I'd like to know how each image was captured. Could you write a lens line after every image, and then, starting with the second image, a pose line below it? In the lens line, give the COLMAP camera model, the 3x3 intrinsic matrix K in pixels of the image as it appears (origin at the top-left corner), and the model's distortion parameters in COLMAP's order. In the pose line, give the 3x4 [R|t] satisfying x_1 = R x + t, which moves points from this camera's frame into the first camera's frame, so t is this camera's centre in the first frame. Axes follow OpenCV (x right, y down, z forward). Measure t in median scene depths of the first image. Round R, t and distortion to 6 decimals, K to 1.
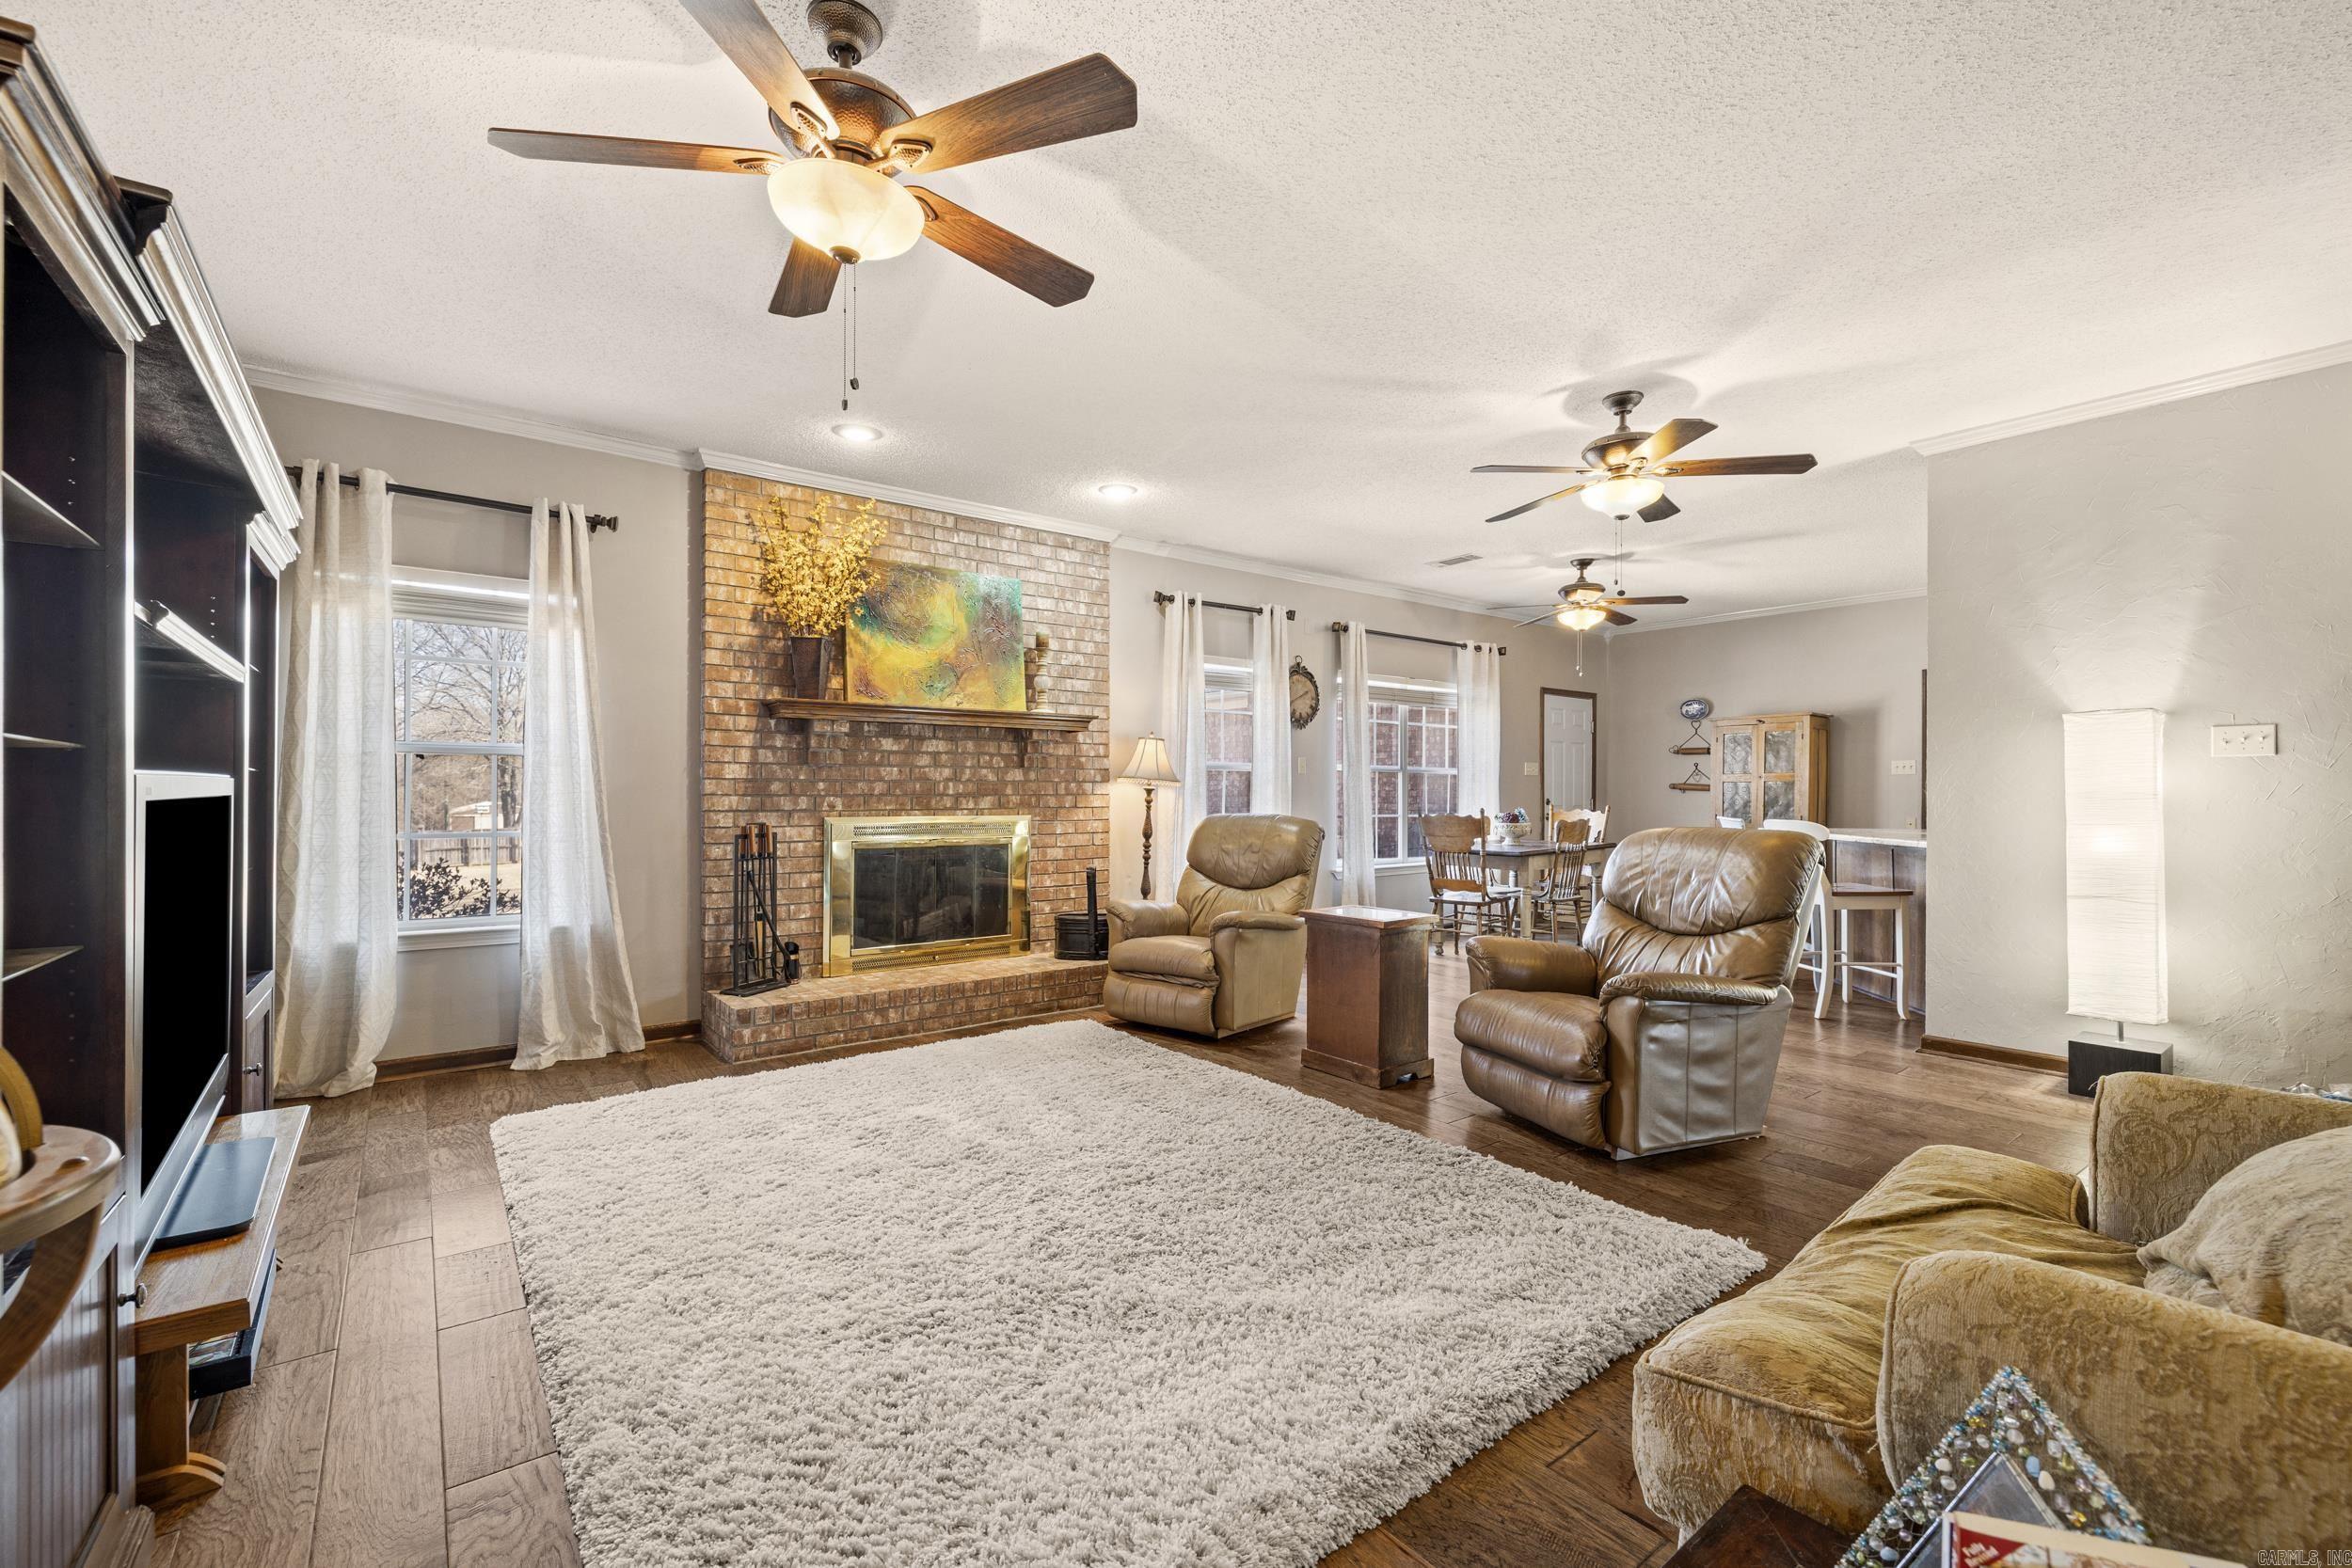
lens RADIAL K [[991.0, 0, 1165.7], [0, 991.0, 796.6], [0, 0, 1]] dist [-0.001647, -0.000507]
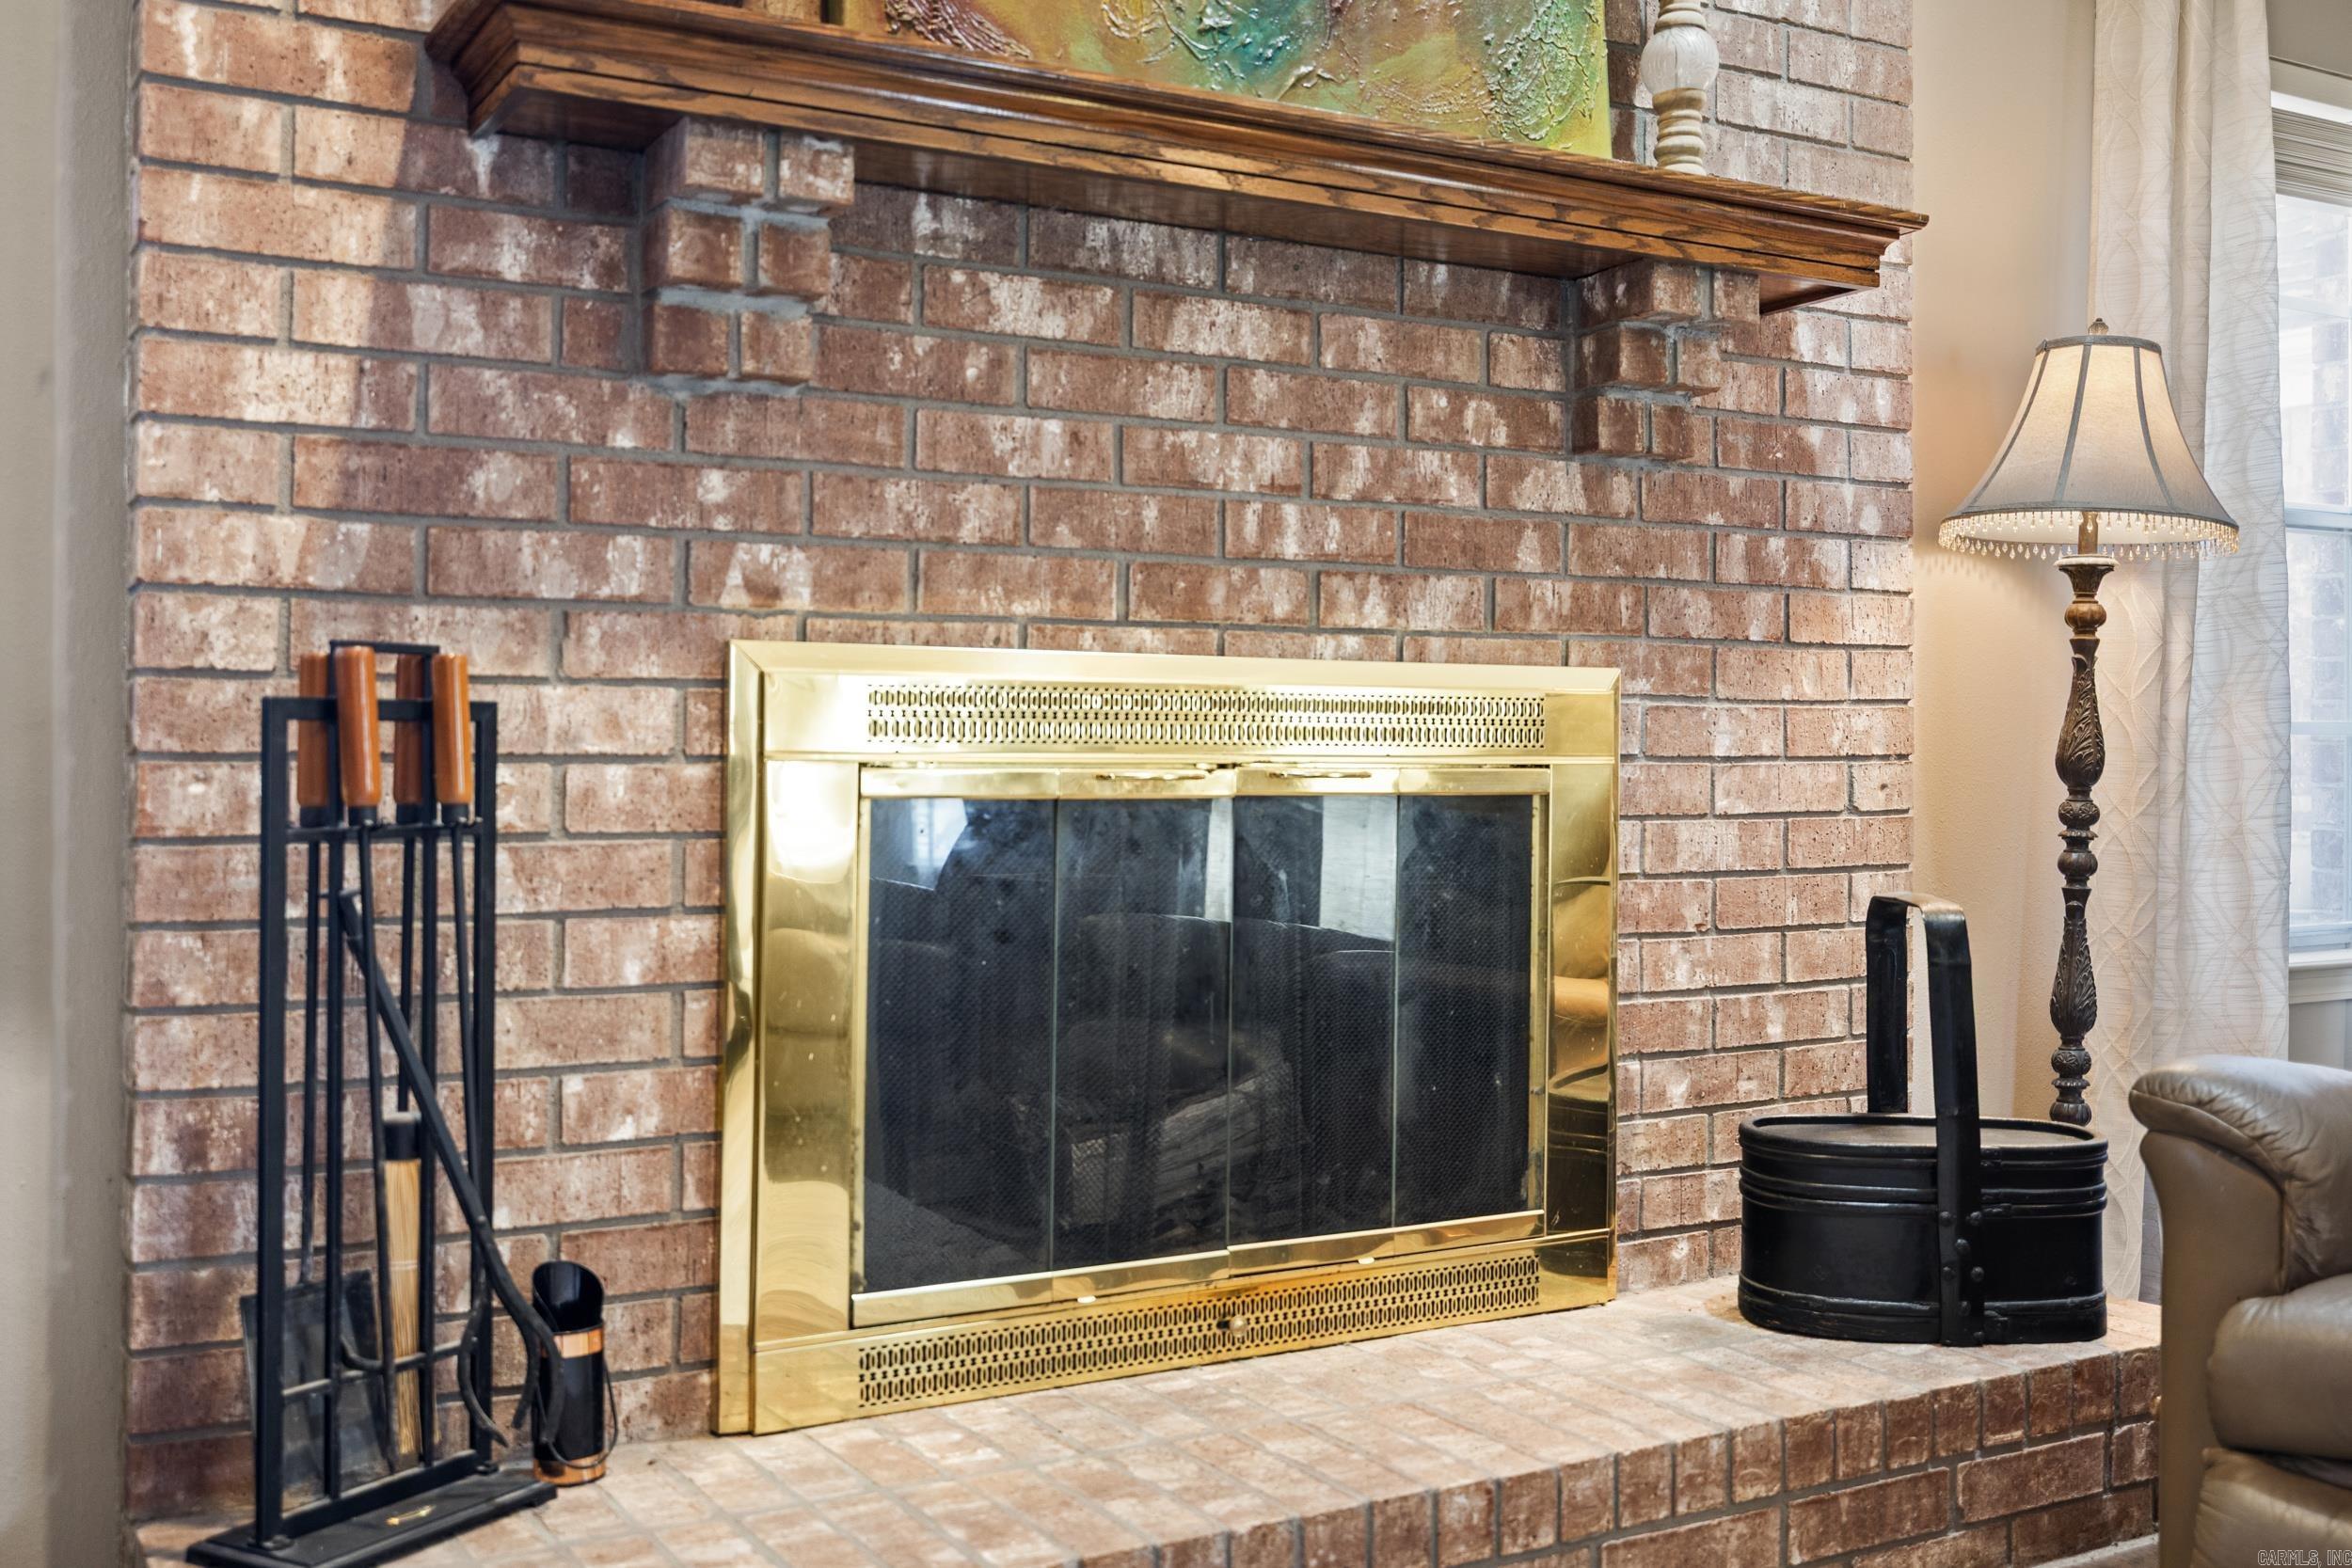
lens RADIAL K [[2328.4, 0, 1184.5], [0, 2328.4, 721.2], [0, 0, 1]] dist [0.005049, -0.001195]
pose [[0.992935, -0.001827, -0.118646, -0.189636], [-0.000438, 0.999818, -0.019057, 0.044944], [0.118659, 0.018974, 0.992754, 0.521970]]
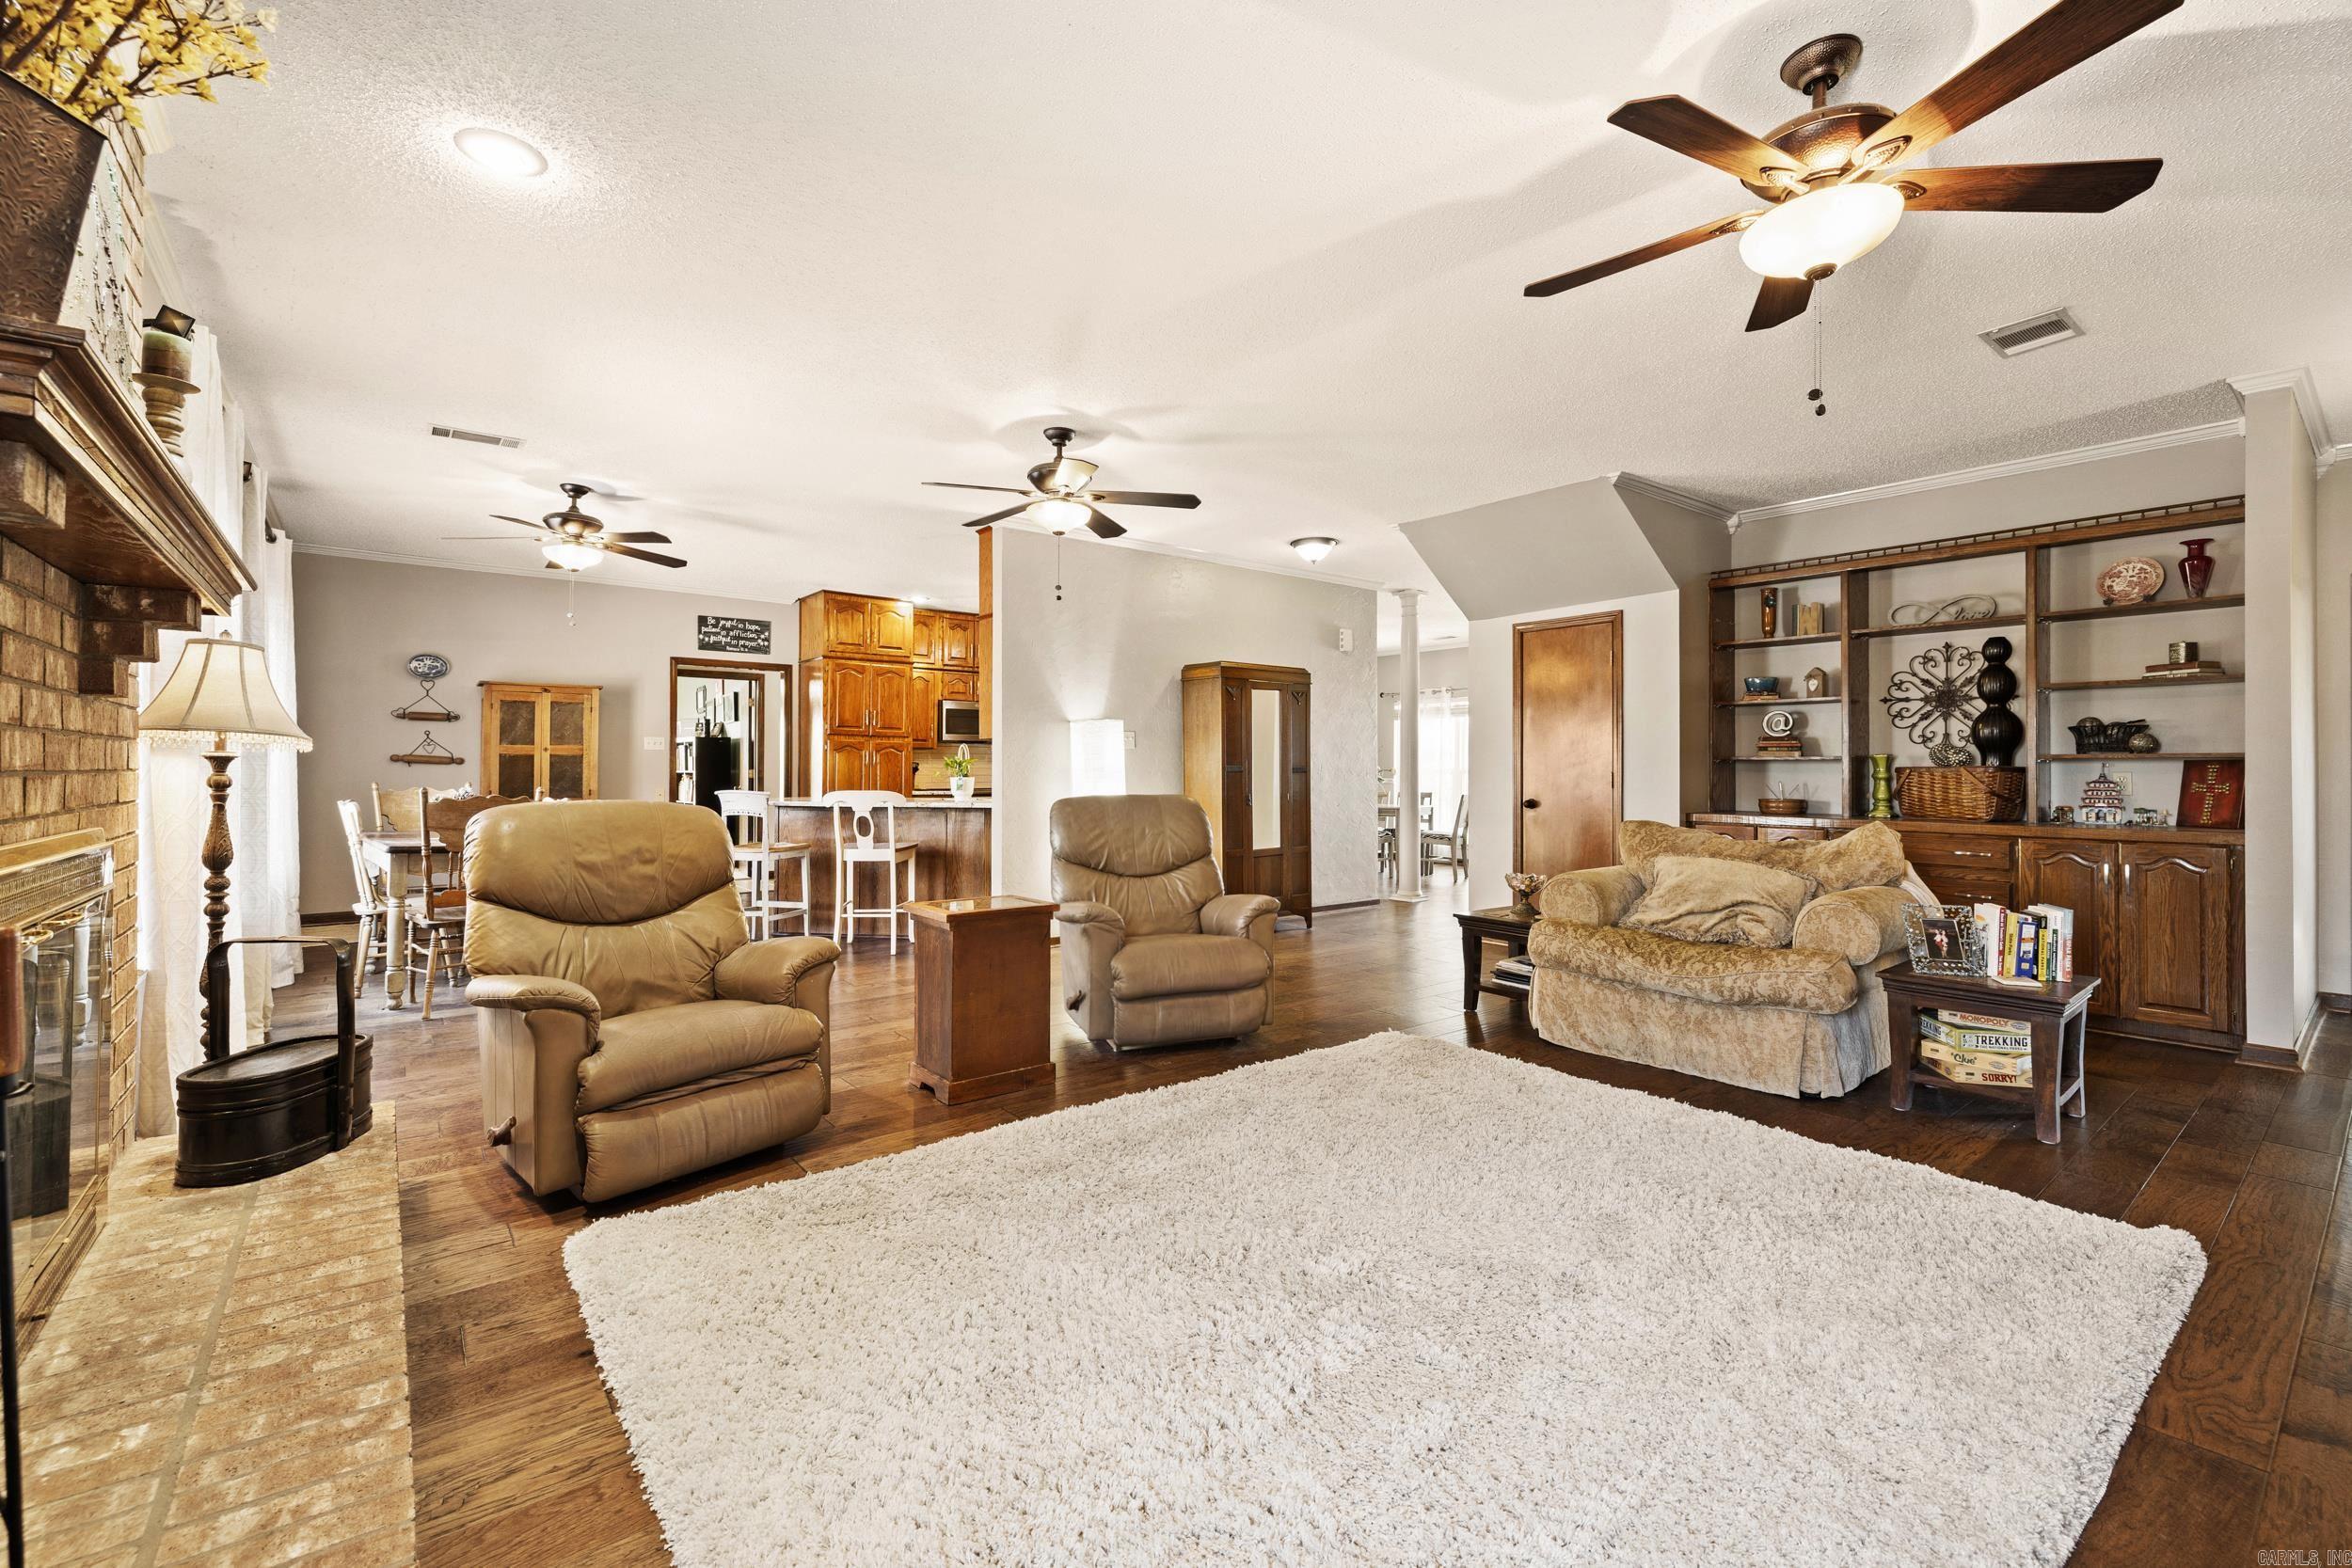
lens RADIAL K [[1004.5, 0, 1157.5], [0, 1004.5, 768.5], [0, 0, 1]] dist [-0.001285, -0.000200]
pose [[-0.007876, -0.000250, 0.999969, -0.560670], [0.001028, 0.999999, 0.000258, -0.003172], [-0.999968, 0.001030, -0.007876, 0.688095]]
